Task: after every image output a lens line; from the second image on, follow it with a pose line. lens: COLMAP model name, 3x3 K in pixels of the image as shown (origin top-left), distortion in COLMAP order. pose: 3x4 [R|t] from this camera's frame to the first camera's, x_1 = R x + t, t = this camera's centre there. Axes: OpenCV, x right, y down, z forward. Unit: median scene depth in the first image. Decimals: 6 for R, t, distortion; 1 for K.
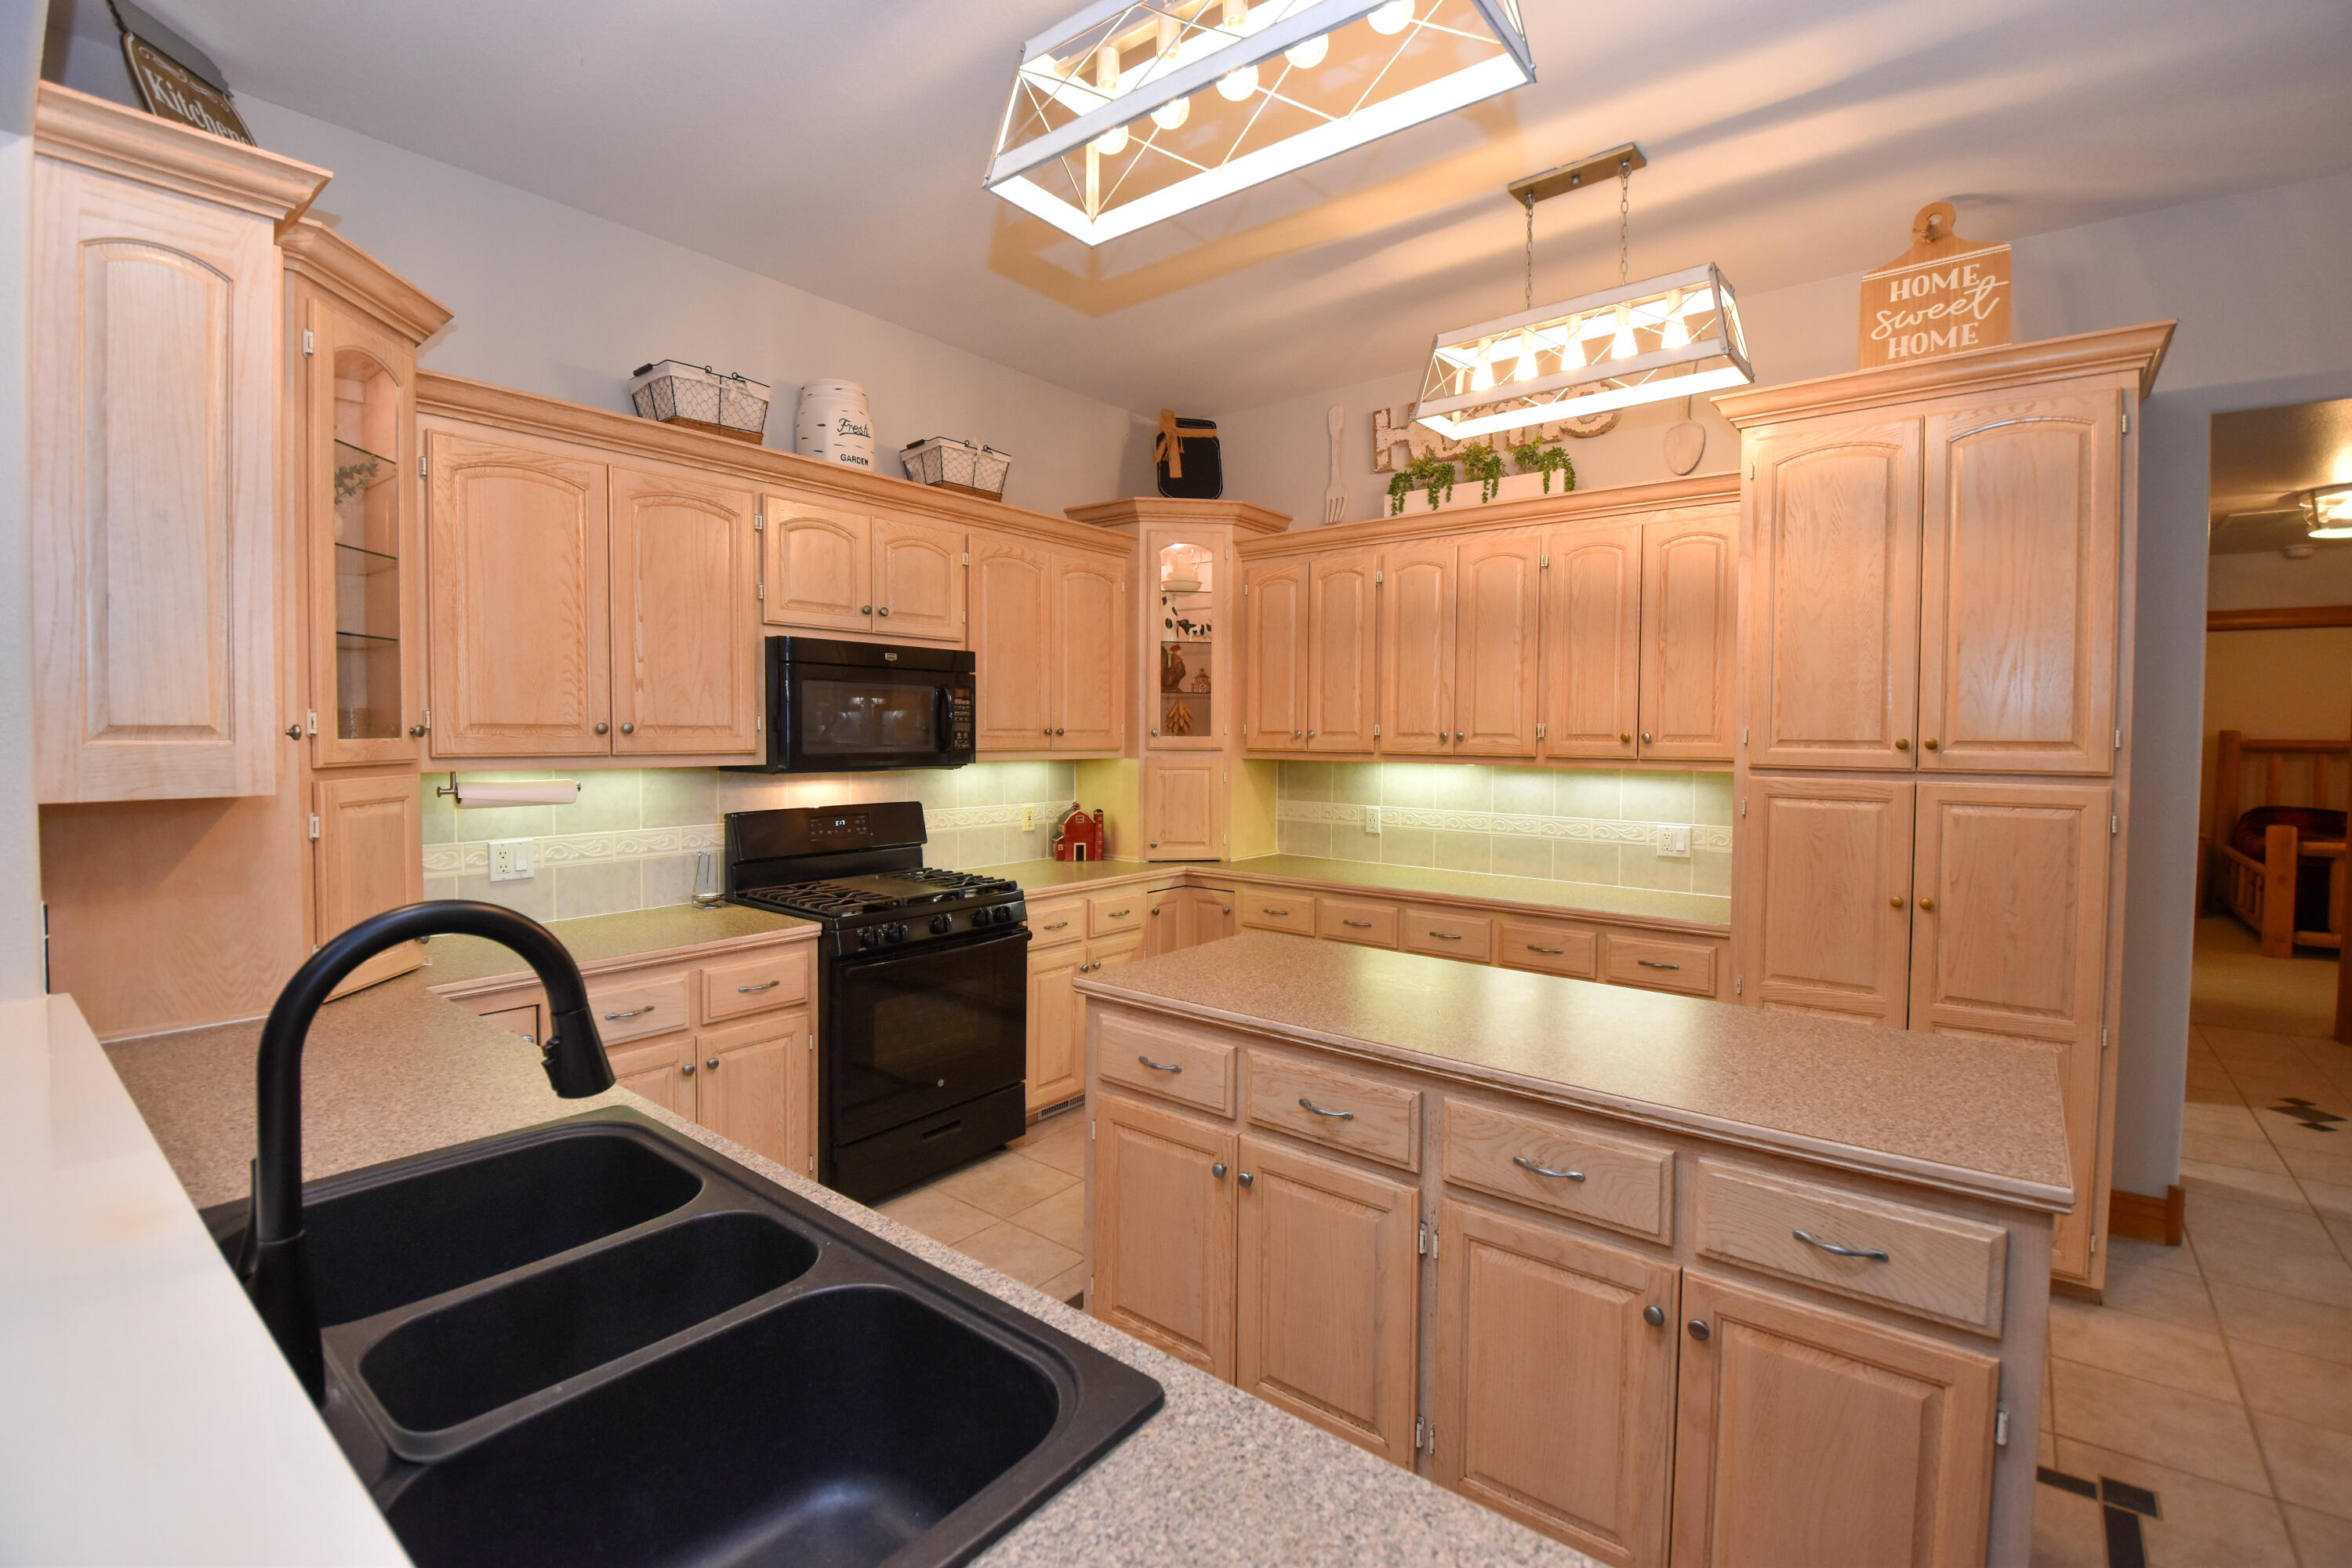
lens RADIAL K [[1025.9, 0, 1193.9], [0, 1025.9, 780.9], [0, 0, 1]] dist [0.003097, -0.017444]
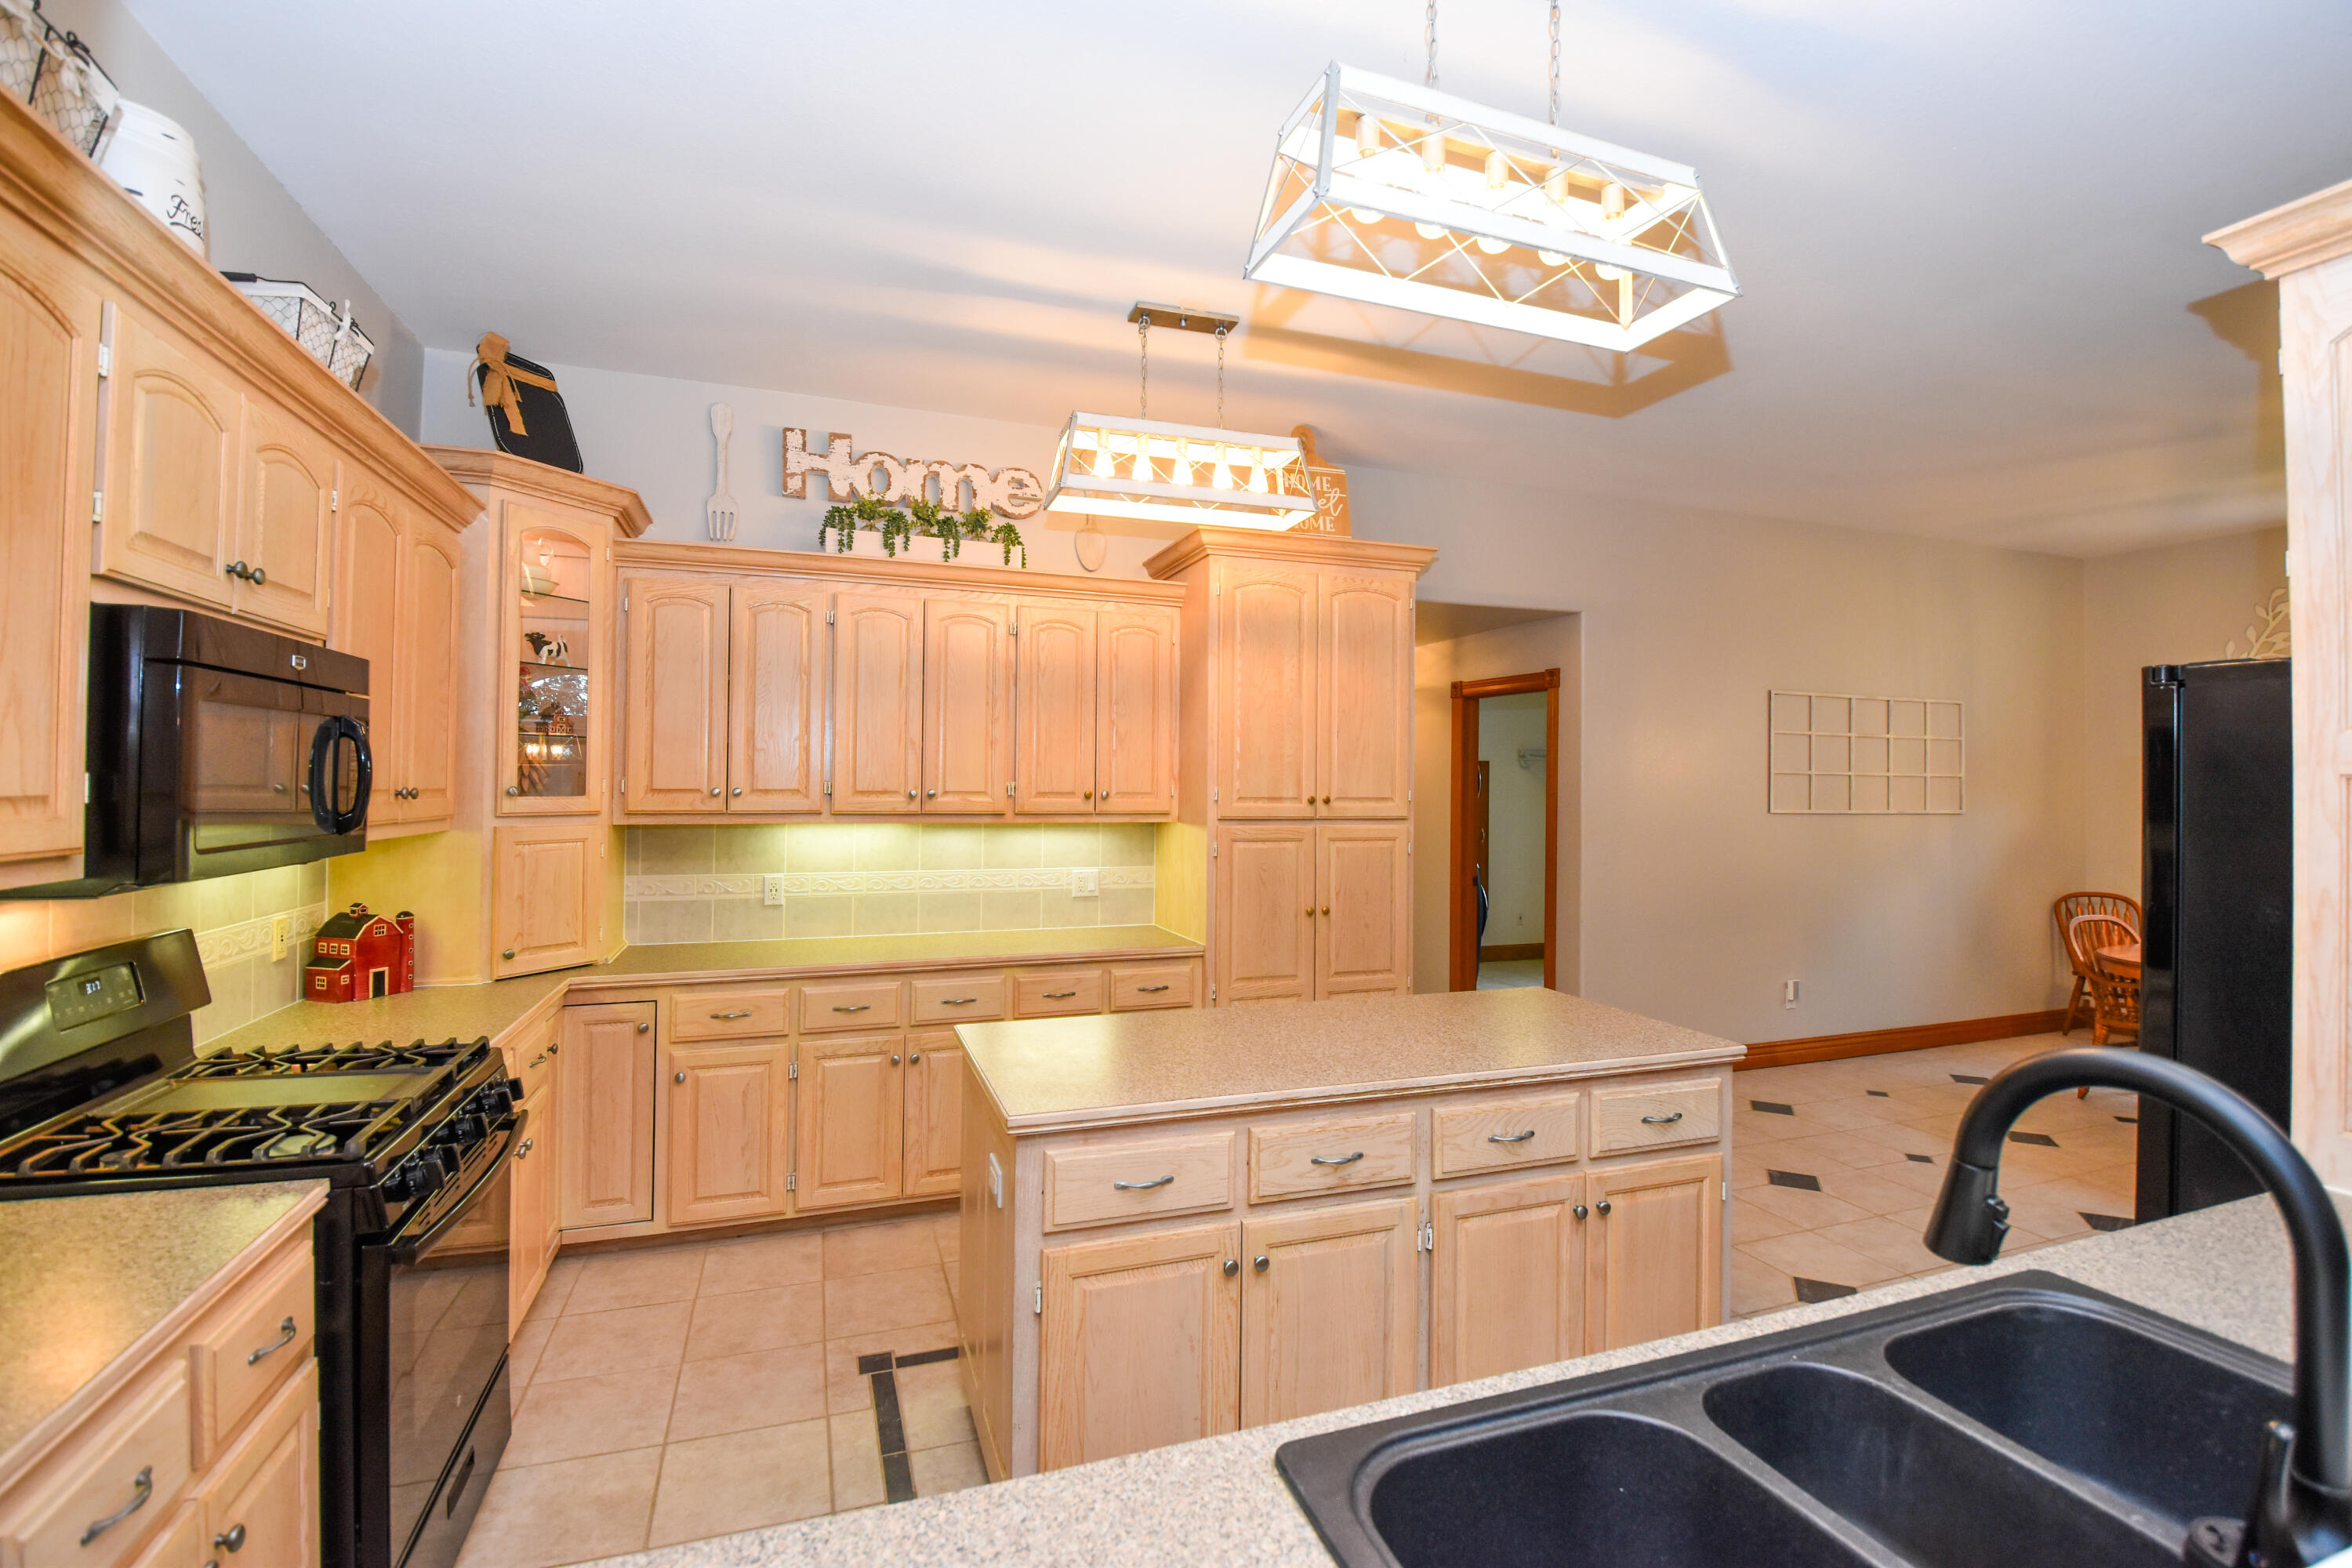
lens RADIAL K [[1019.3, 0, 1176.0], [0, 1019.3, 784.0], [0, 0, 1]] dist [0.038991, -0.052431]
pose [[0.535452, -0.003041, 0.844560, -0.461330], [0.034758, 0.999226, -0.018439, -0.029090], [-0.843850, 0.039228, 0.535143, 0.299399]]
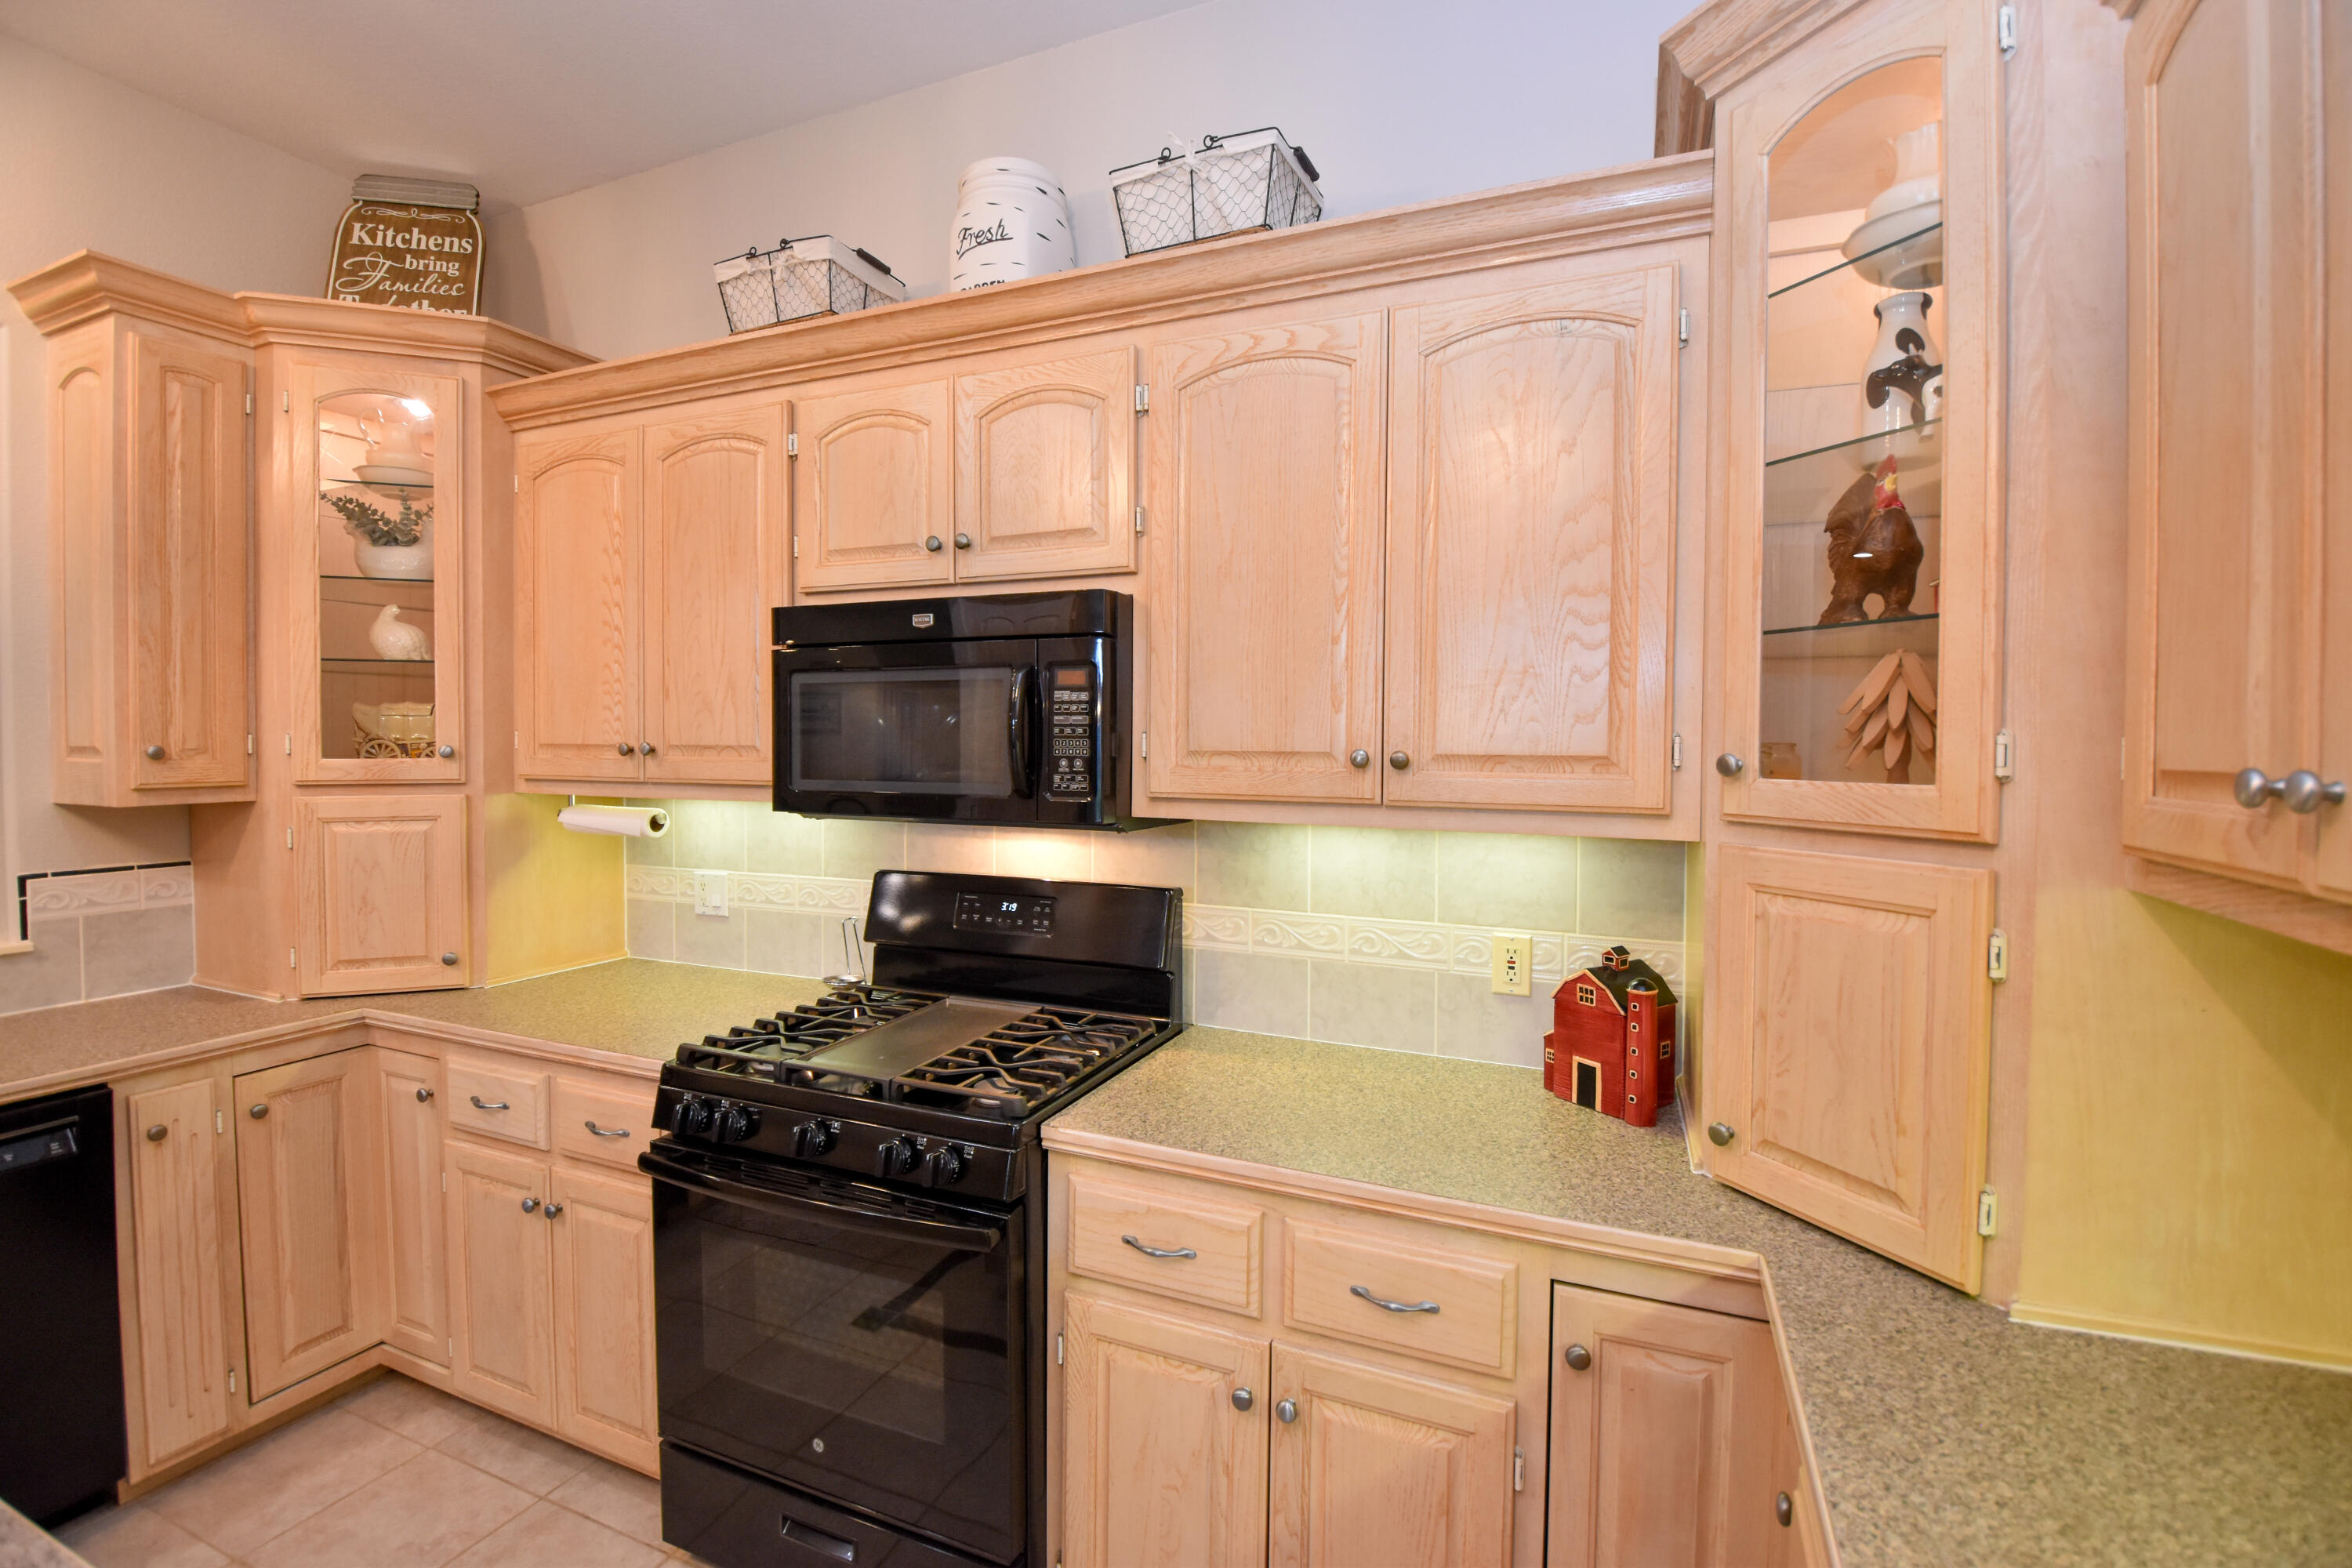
lens RADIAL K [[1042.8, 0, 1175.5], [0, 1042.8, 764.5], [0, 0, 1]] dist [0.014391, -0.000005]
pose [[0.253170, 0.016461, -0.967282, 0.263701], [-0.051037, 0.998690, 0.003638, -0.048574], [0.966075, 0.048447, 0.253679, 0.917741]]
